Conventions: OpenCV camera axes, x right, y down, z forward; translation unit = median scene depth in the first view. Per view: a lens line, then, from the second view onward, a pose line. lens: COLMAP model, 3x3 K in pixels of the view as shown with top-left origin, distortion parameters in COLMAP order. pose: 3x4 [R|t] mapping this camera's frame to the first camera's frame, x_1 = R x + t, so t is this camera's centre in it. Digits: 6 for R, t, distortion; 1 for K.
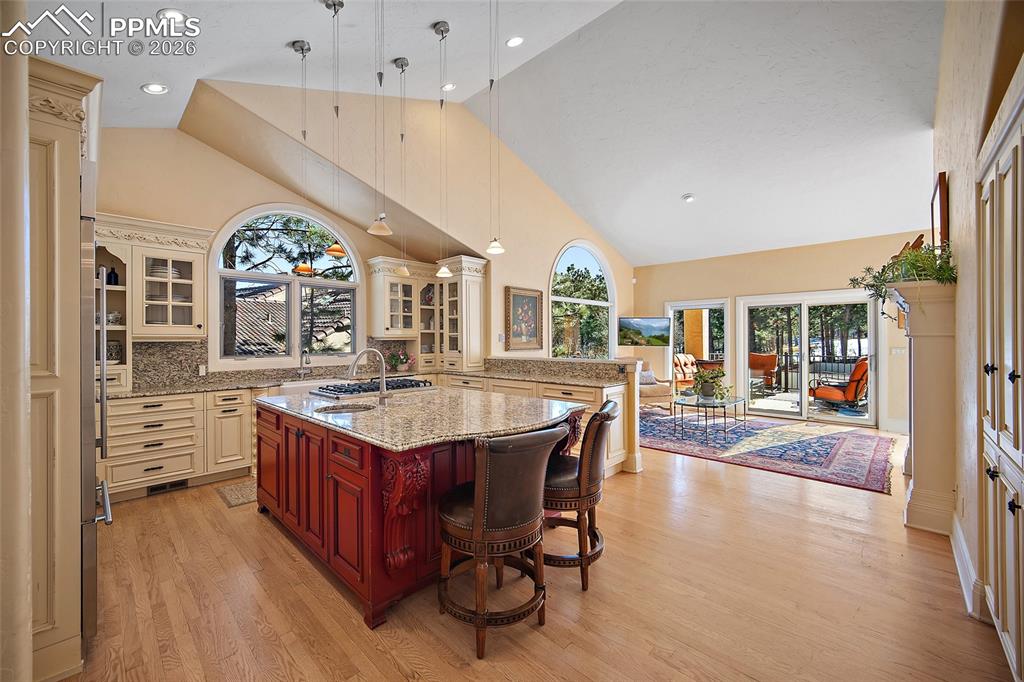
lens RADIAL K [[404.5, 0, 504.6], [0, 404.5, 338.0], [0, 0, 1]] dist [0.003015, -0.000345]
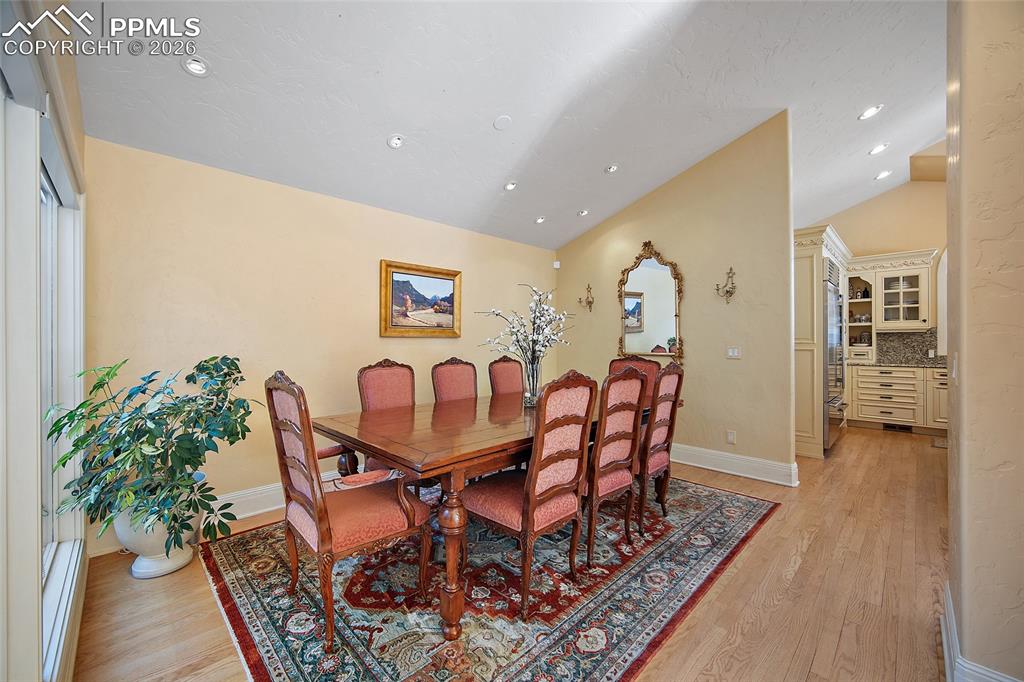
lens RADIAL K [[404.5, 0, 506.2], [0, 404.5, 342.7], [0, 0, 1]] dist [0.003015, -0.000345]
pose [[-0.014596, 0.008811, -0.999855, 0.499246], [0.009705, 0.999915, 0.008670, 0.015398], [0.999846, -0.009577, -0.014680, -0.310264]]
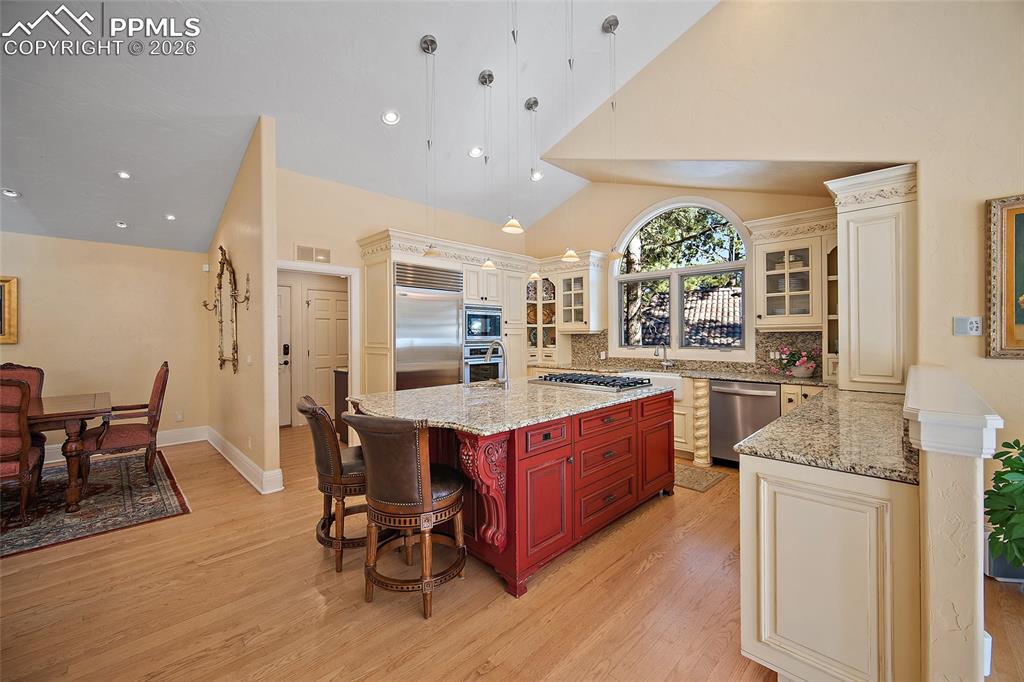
lens RADIAL K [[404.5, 0, 505.8], [0, 404.5, 334.4], [0, 0, 1]] dist [0.003015, -0.000345]
pose [[-0.019035, 0.004802, -0.999807, 0.486427], [0.011603, 0.999922, 0.004582, 0.000899], [0.999751, -0.011513, -0.019089, 0.580886]]
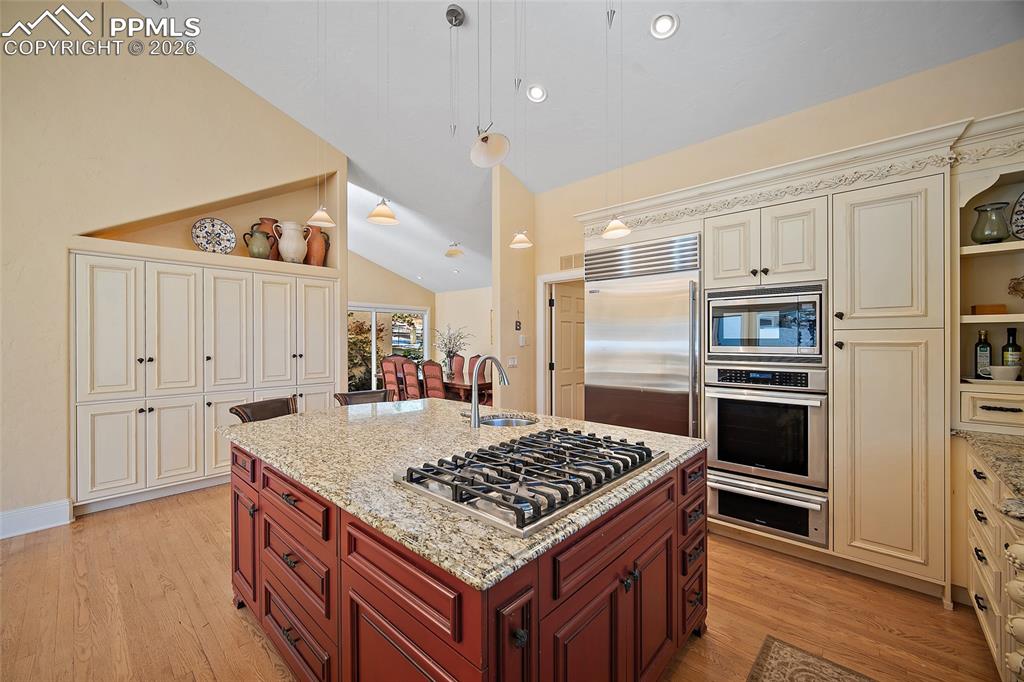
lens RADIAL K [[404.5, 0, 505.5], [0, 404.5, 337.1], [0, 0, 1]] dist [0.003015, -0.000345]
pose [[-0.999174, 0.010641, -0.039214, -0.183230], [0.011048, 0.999887, -0.010161, -0.000955], [0.039101, -0.010586, -0.999179, 1.003187]]
